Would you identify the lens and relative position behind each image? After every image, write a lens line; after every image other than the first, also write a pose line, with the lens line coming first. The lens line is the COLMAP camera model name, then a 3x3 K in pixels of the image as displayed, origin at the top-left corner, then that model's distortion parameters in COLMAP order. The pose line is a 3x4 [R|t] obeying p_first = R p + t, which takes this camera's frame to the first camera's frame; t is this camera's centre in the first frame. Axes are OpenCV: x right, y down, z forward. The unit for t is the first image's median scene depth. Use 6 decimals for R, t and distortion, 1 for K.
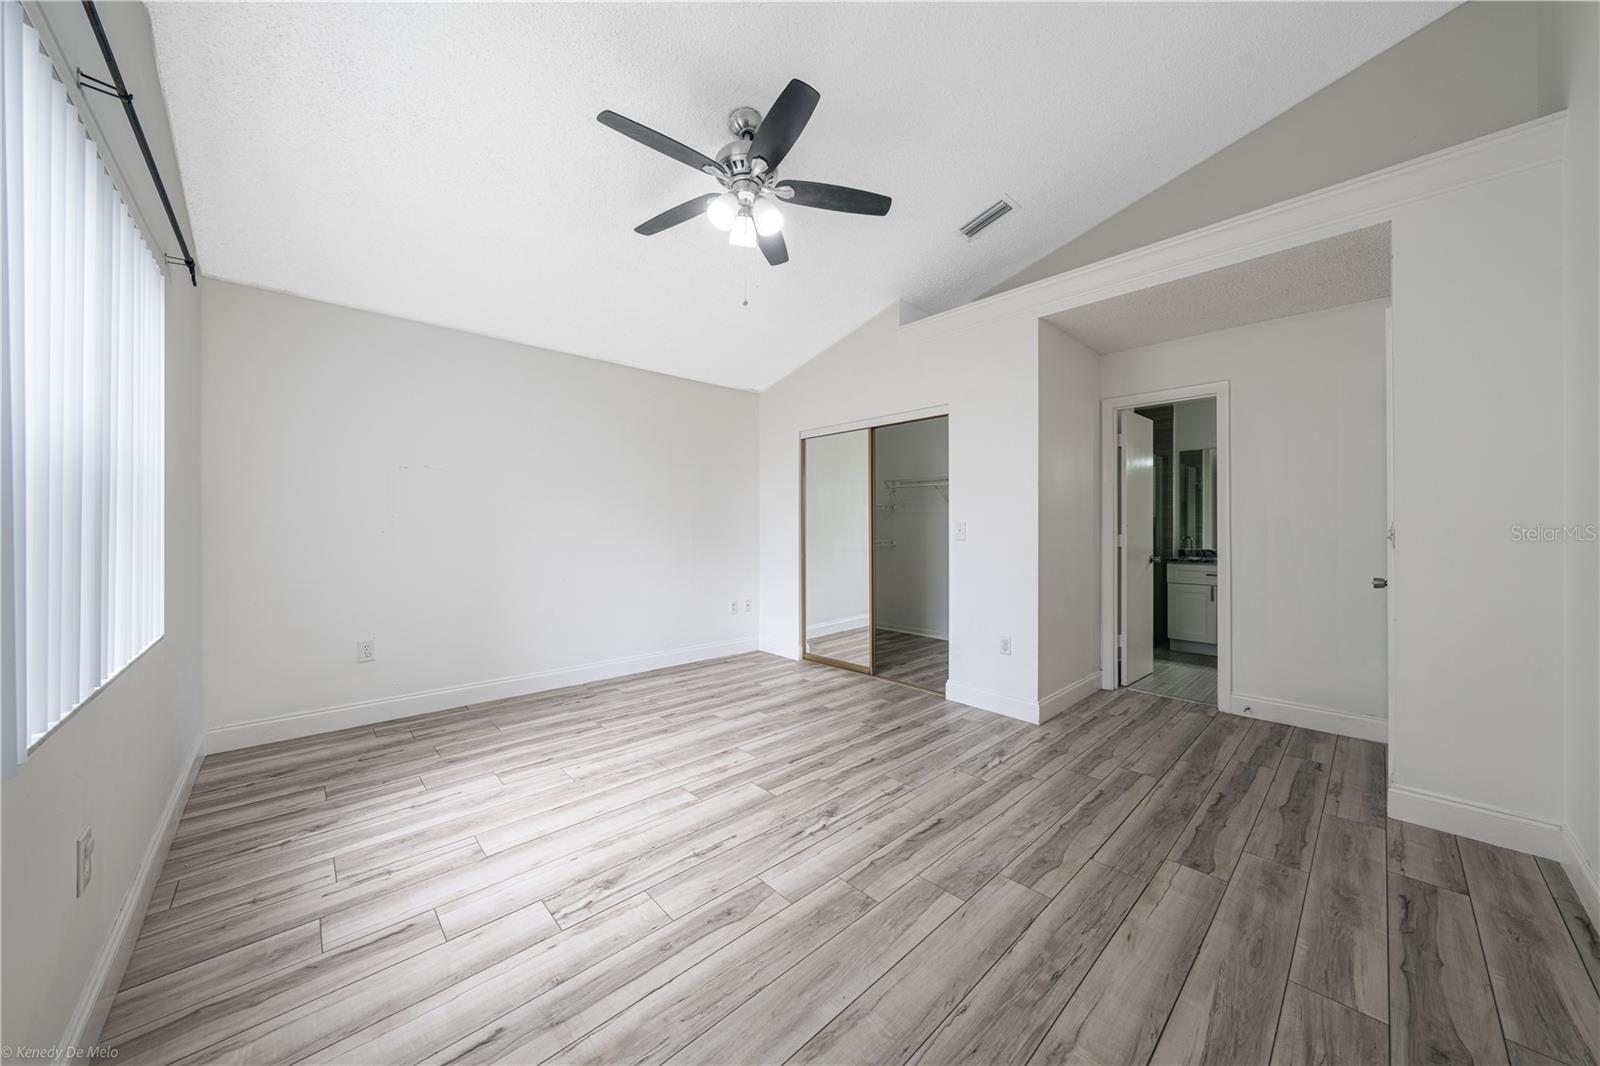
lens RADIAL K [[543.5, 0, 802.2], [0, 543.5, 527.3], [0, 0, 1]] dist [-0.001731, -0.000284]
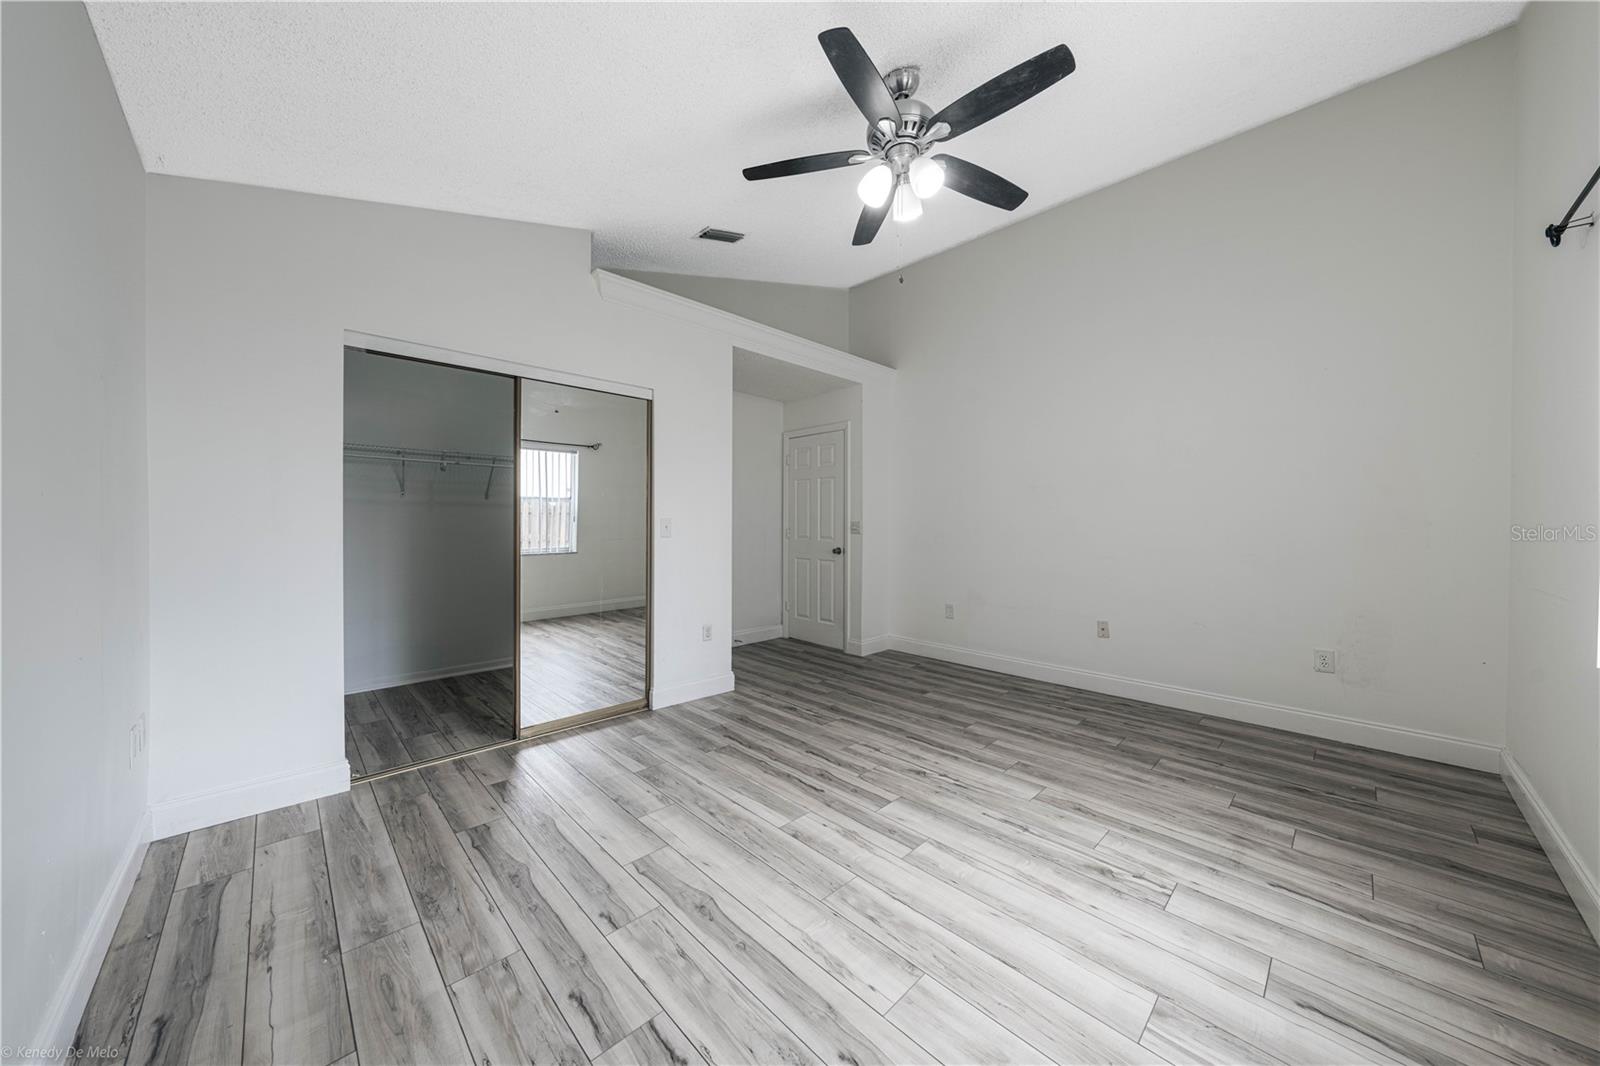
lens RADIAL K [[543.5, 0, 802.2], [0, 543.5, 527.3], [0, 0, 1]] dist [-0.001731, -0.000284]
pose [[-0.019511, -0.010057, 0.999759, -1.013184], [-0.005682, 0.999934, 0.009948, -0.006766], [-0.999793, -0.005486, -0.019567, 1.179637]]
